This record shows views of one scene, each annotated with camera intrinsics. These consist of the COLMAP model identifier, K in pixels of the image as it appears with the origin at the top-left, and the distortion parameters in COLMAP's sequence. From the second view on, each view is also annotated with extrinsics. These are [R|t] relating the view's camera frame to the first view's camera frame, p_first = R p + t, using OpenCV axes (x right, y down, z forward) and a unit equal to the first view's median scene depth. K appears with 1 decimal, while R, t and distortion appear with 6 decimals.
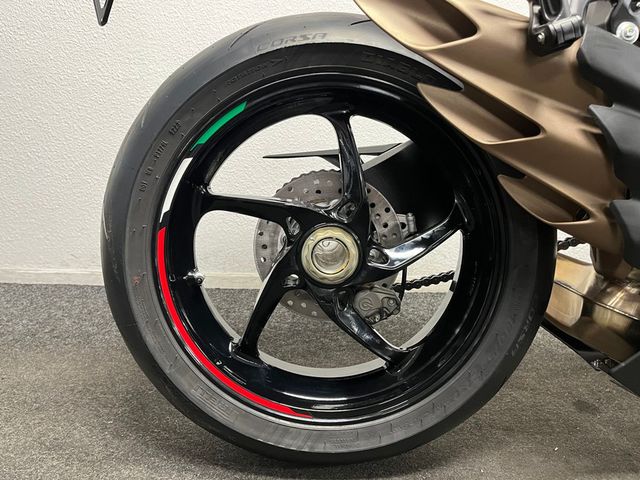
lens RADIAL K [[484.5, 0, 322.5], [0, 484.5, 239.7], [0, 0, 1]] dist [-0.015904, -0.012033]
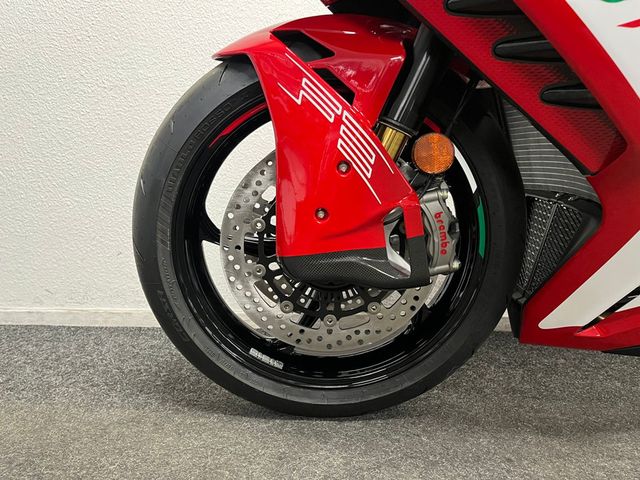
lens RADIAL K [[484.5, 0, 316.1], [0, 484.5, 240.2], [0, 0, 1]] dist [-0.015904, -0.012033]
pose [[0.999178, -0.013234, -0.038319, -0.009449], [0.009549, 0.995451, -0.094797, 0.030784], [0.039399, 0.094353, 0.994759, 0.173424]]
